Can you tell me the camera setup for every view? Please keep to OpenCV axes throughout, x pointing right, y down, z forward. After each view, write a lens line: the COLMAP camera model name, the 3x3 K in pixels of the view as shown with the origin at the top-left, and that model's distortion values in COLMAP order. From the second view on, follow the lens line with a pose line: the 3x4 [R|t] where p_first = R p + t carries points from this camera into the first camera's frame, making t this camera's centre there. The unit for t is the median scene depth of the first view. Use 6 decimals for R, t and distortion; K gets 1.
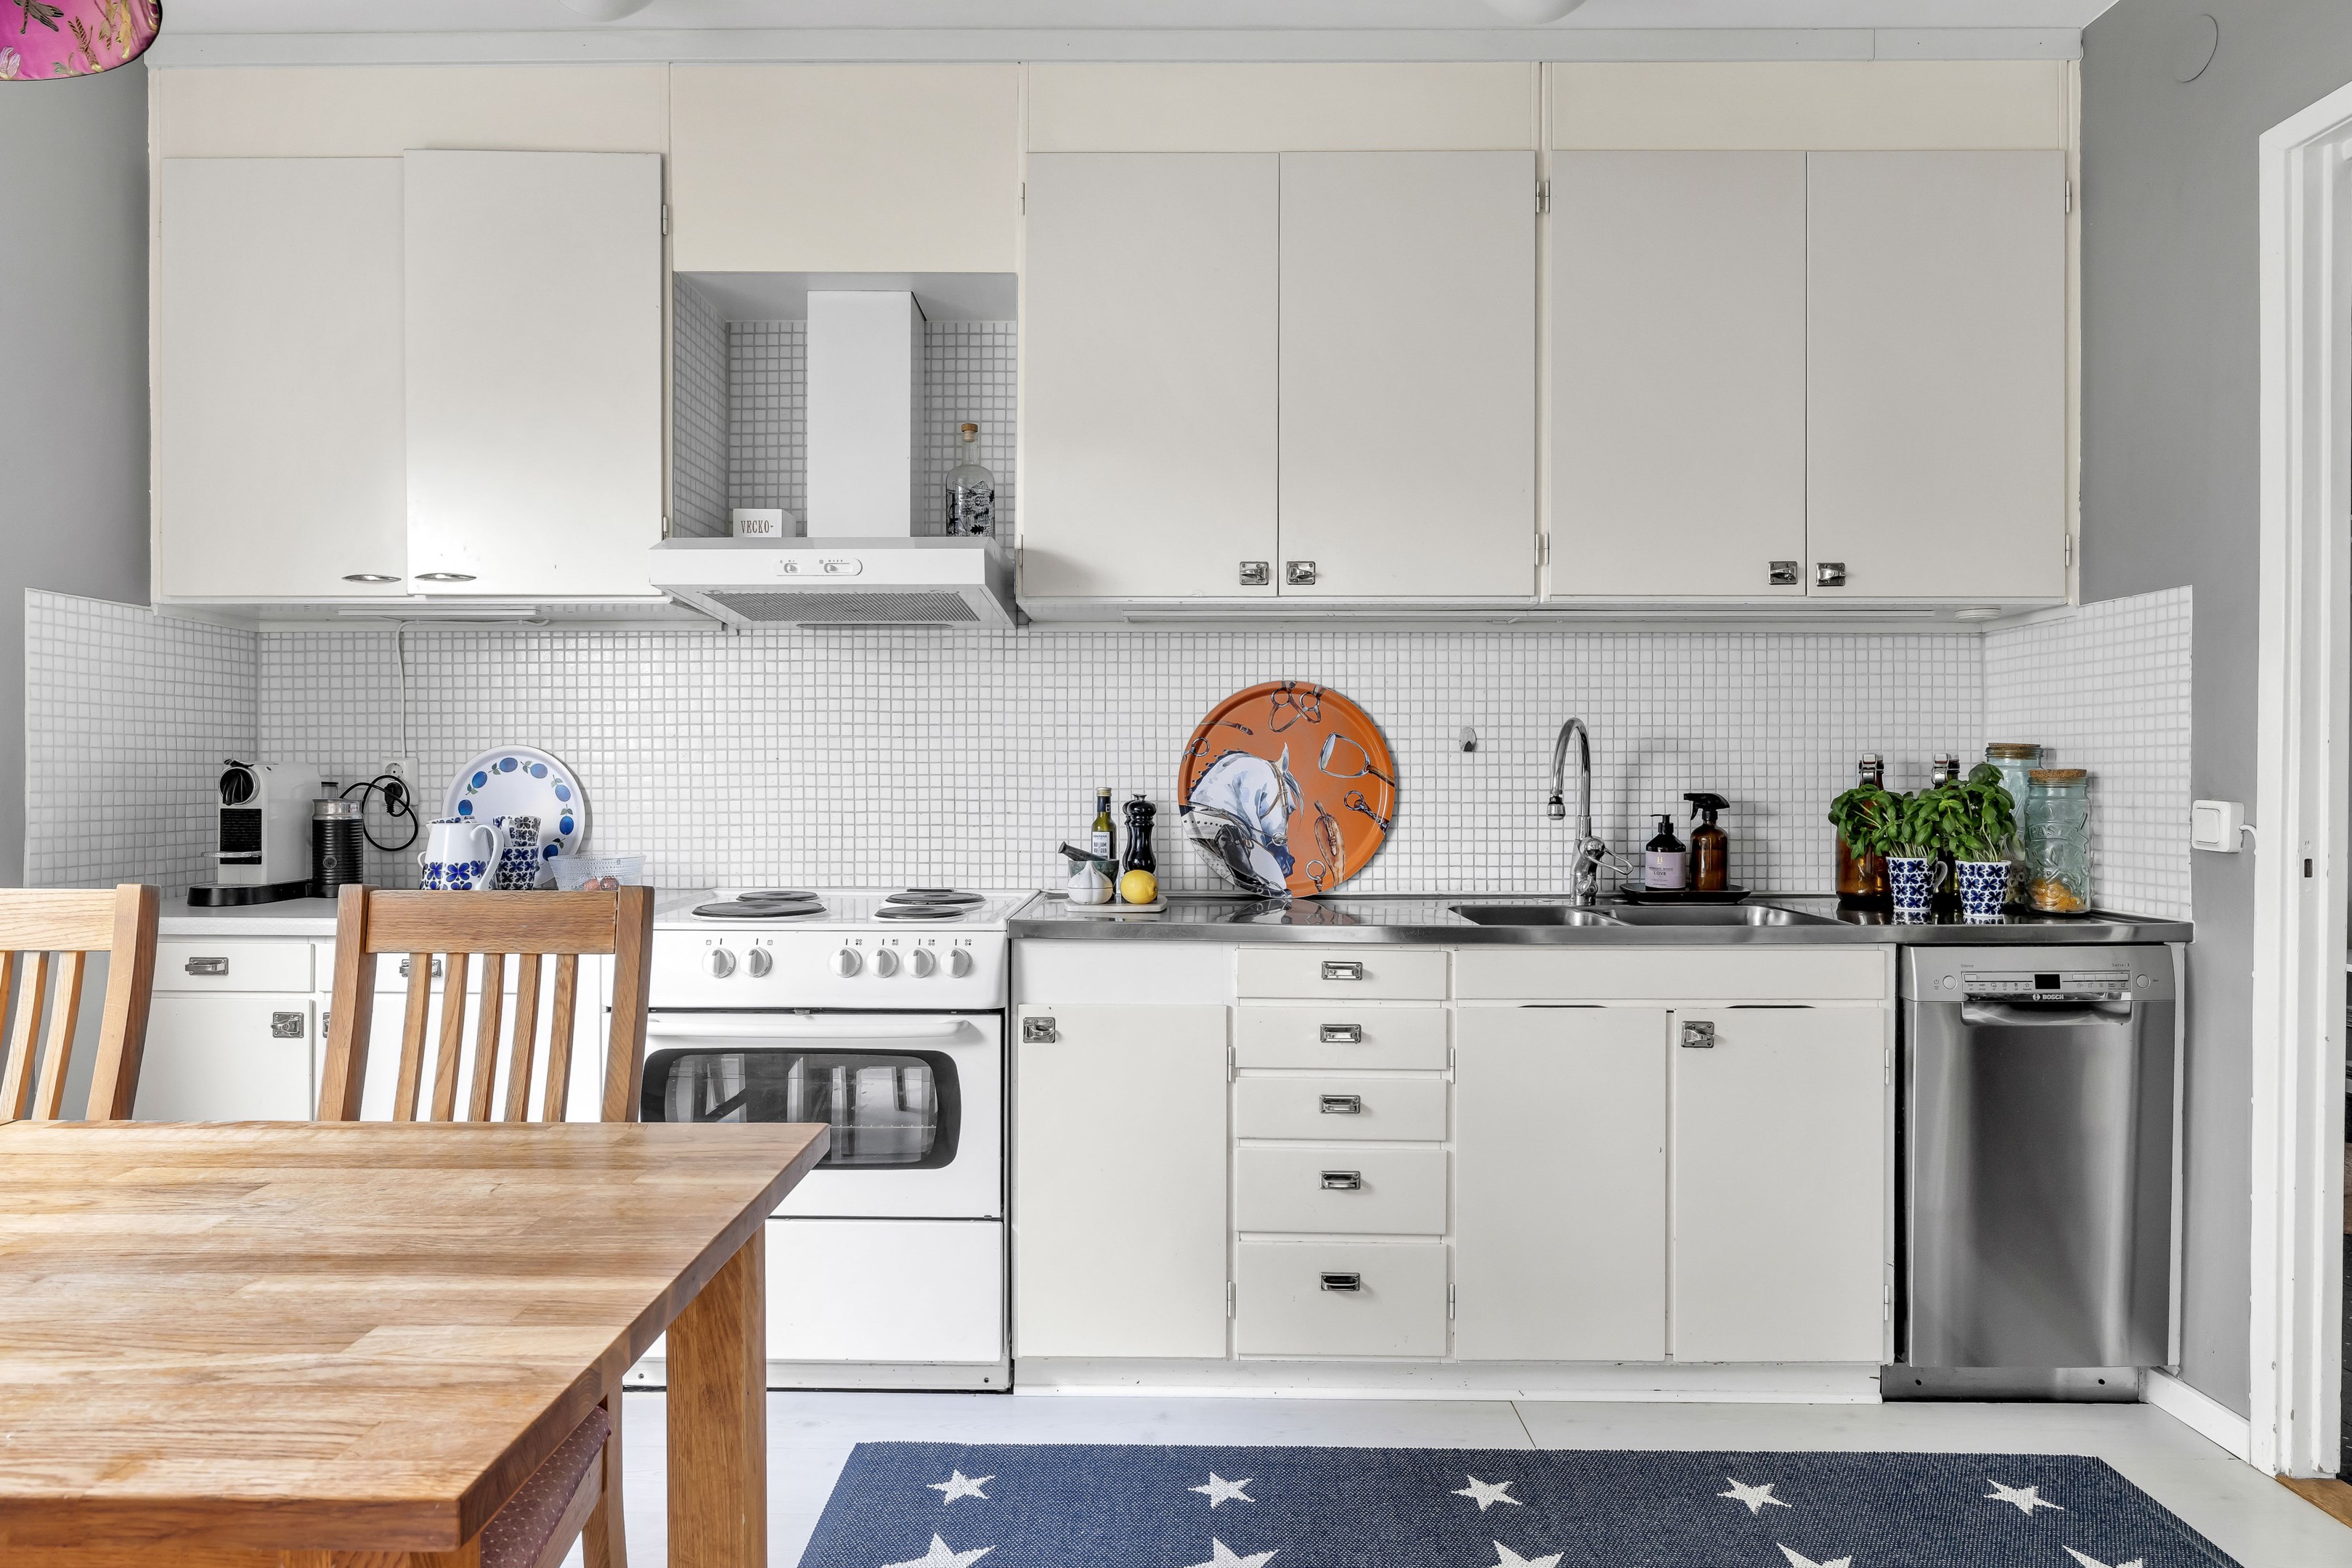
lens RADIAL K [[1396.6, 0, 1176.0], [0, 1396.6, 784.0], [0, 0, 1]] dist [-0.000301, 0.000440]
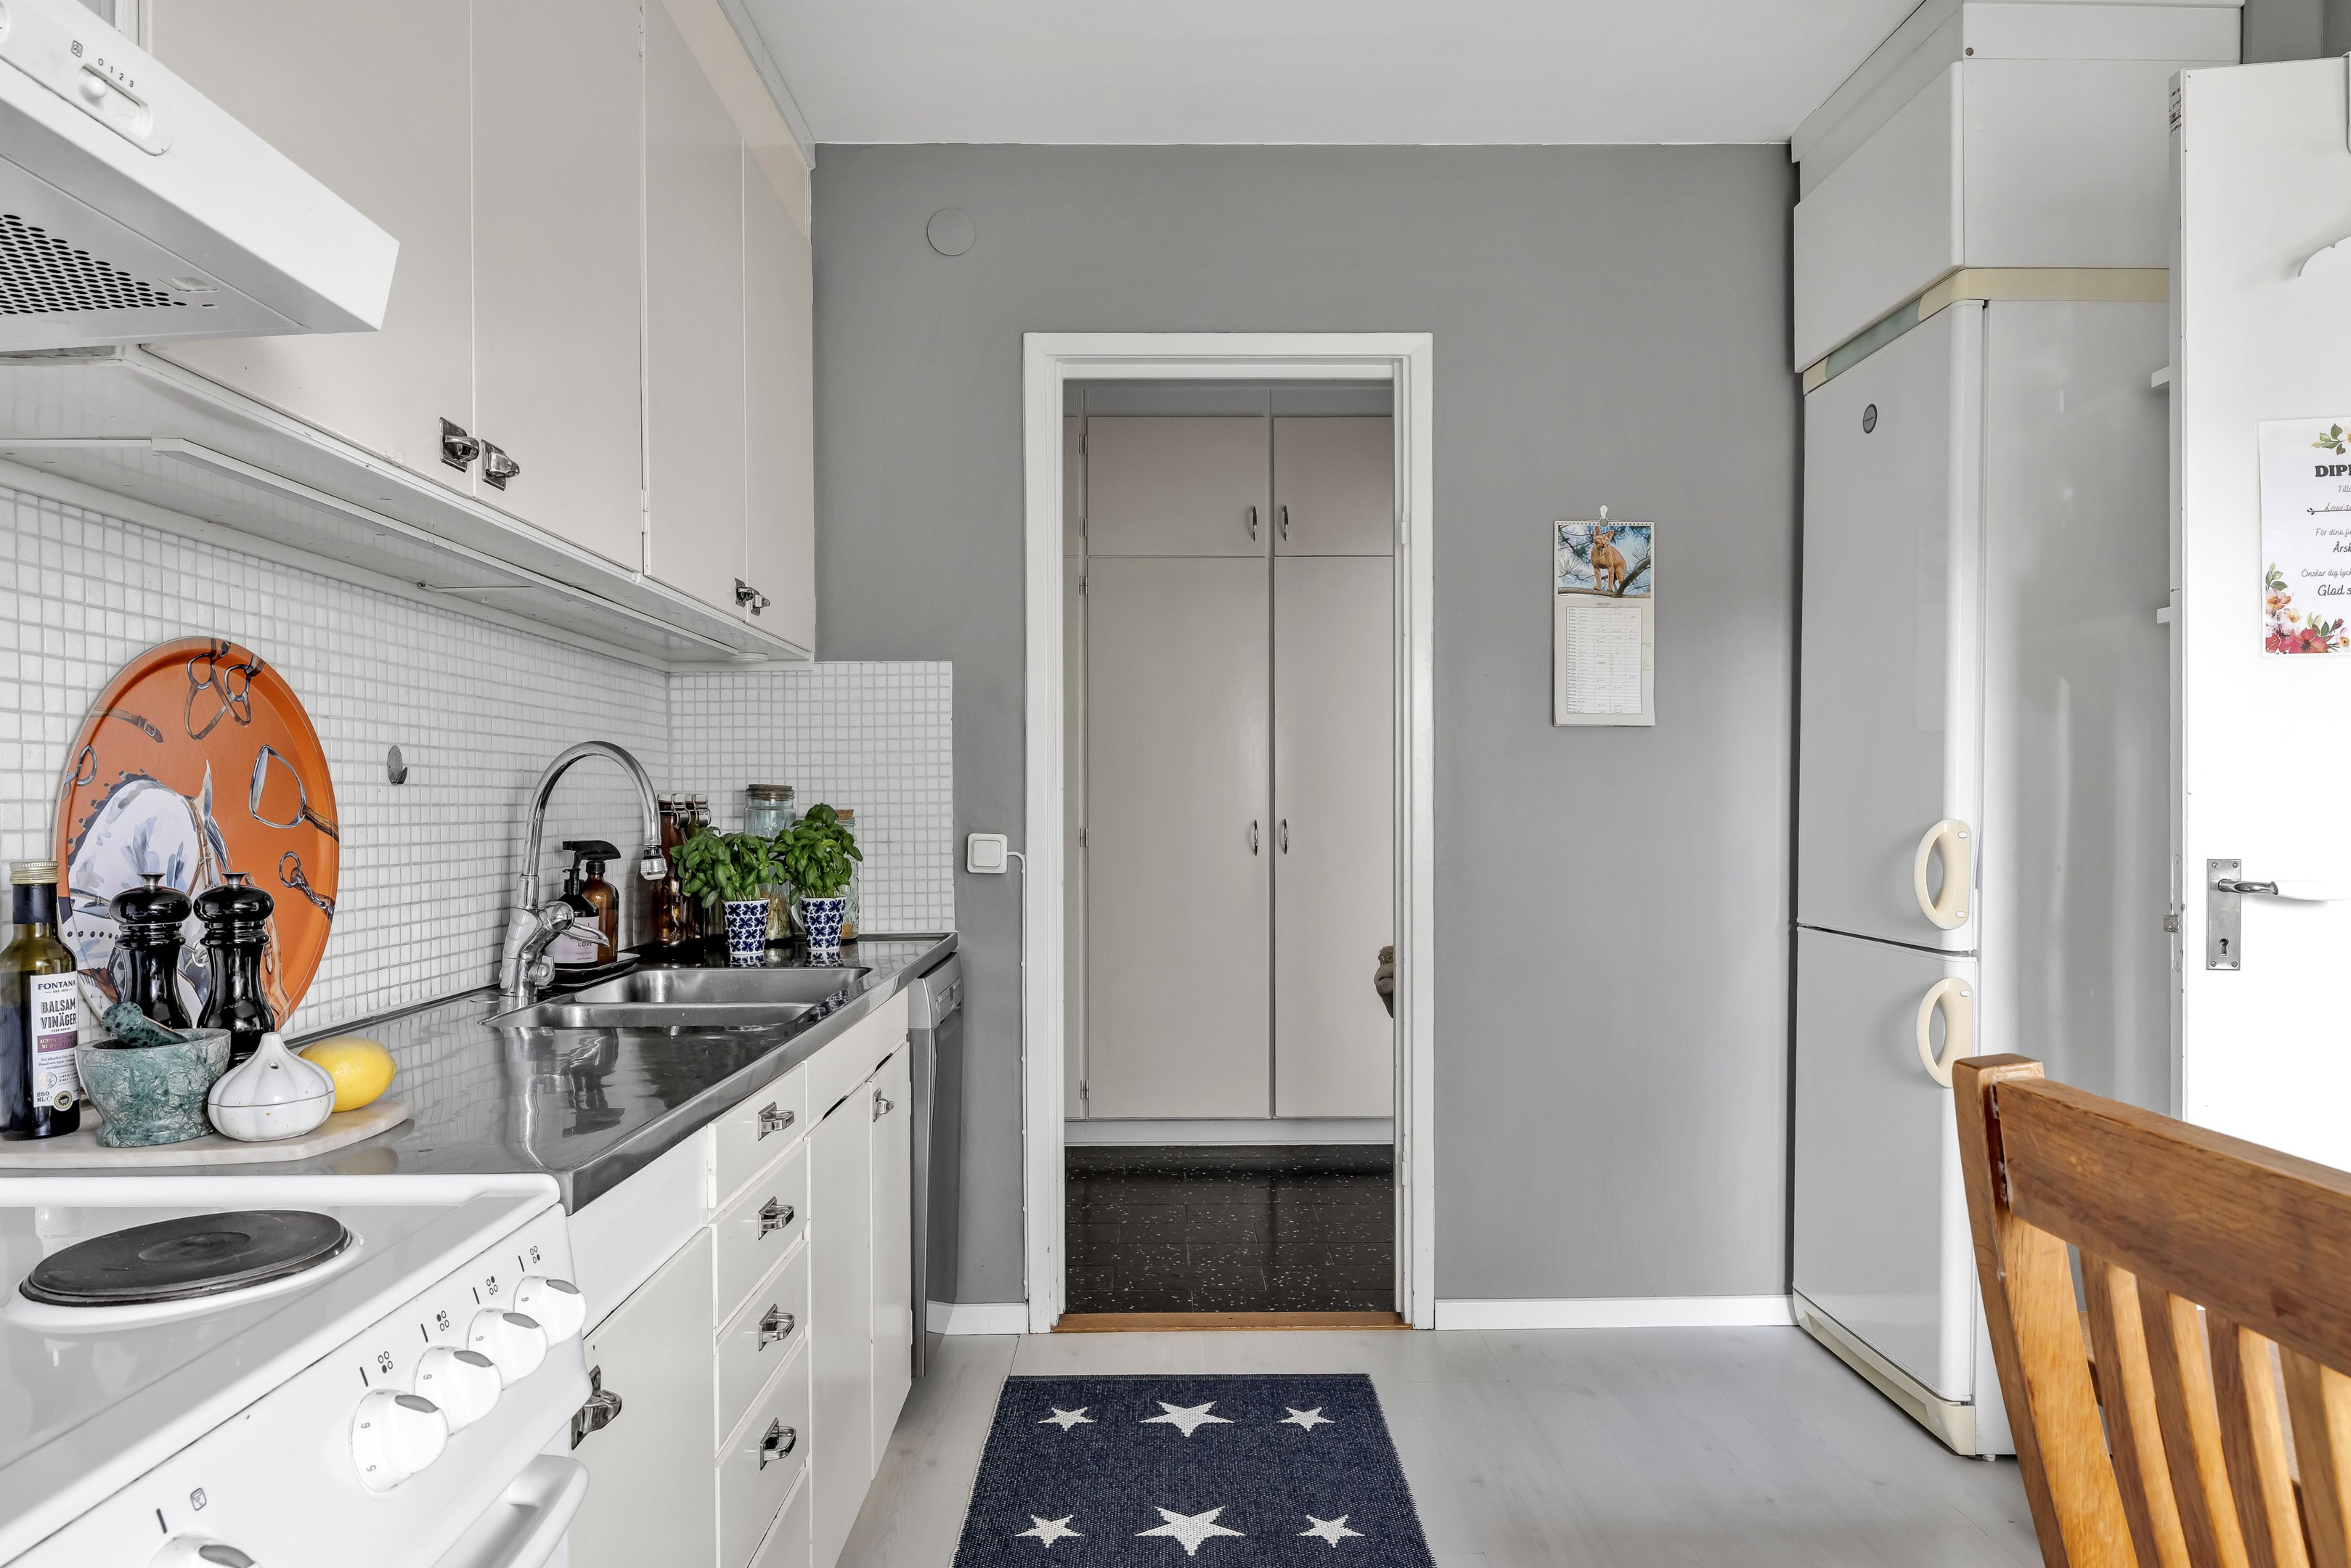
lens RADIAL K [[1436.1, 0, 1174.0], [0, 1436.1, 814.4], [0, 0, 1]] dist [-0.001994, -0.000092]
pose [[-0.018393, -0.005370, 0.999816, -0.482451], [0.013816, 0.999889, 0.005625, -0.008983], [-0.999735, 0.013917, -0.018316, 0.714589]]
